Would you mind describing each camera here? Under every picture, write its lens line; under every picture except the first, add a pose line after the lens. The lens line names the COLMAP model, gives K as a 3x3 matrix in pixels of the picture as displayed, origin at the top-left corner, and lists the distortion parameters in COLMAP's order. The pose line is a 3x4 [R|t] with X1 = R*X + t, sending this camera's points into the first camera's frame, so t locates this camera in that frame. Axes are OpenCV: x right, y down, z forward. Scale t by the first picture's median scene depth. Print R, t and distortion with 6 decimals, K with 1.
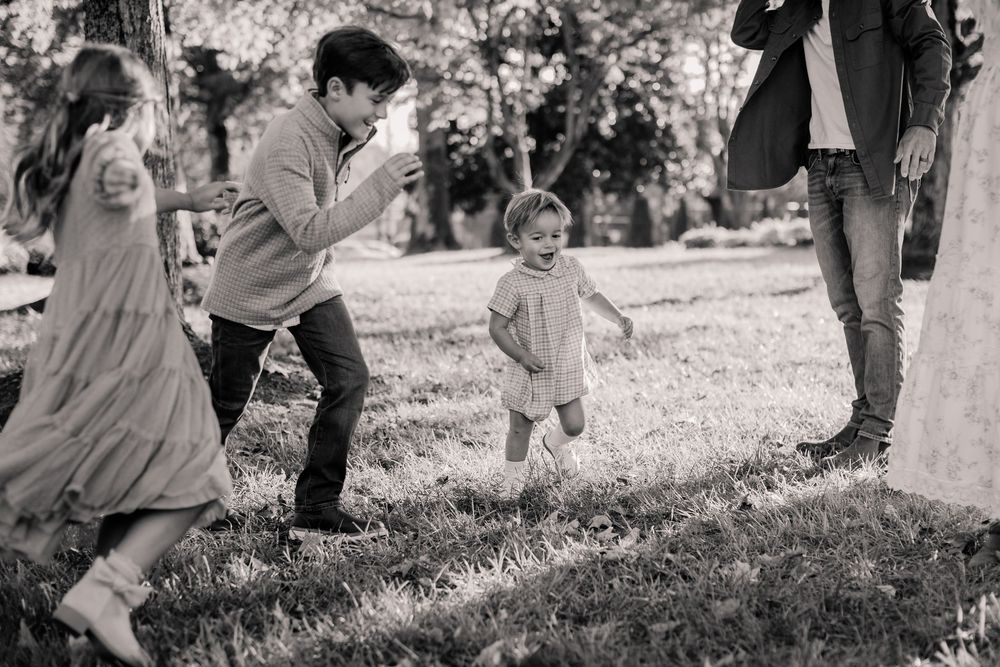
lens RADIAL K [[1441.0, 0, 499.8], [0, 1441.0, 292.8], [0, 0, 1]] dist [0.014998, 0.010579]
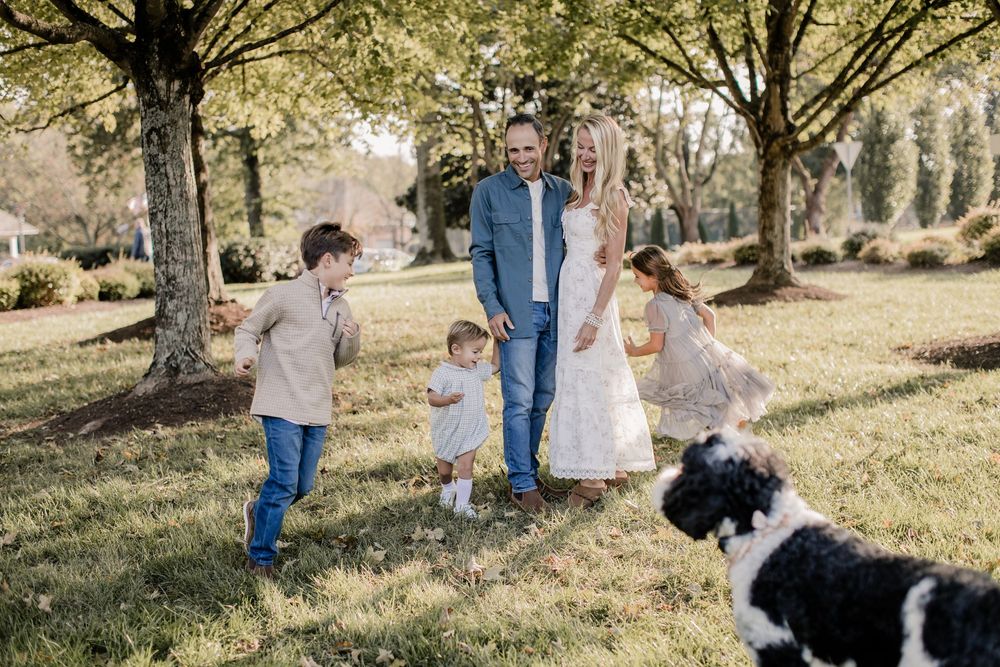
lens RADIAL K [[1434.0, 0, 500.0], [0, 1434.0, 333.5], [0, 0, 1]] dist [0.014299, 0.028315]
pose [[0.999274, -0.019754, -0.032578, 0.048390], [0.021262, 0.998687, 0.046610, -0.025801], [0.031614, -0.047268, 0.998382, -0.184090]]
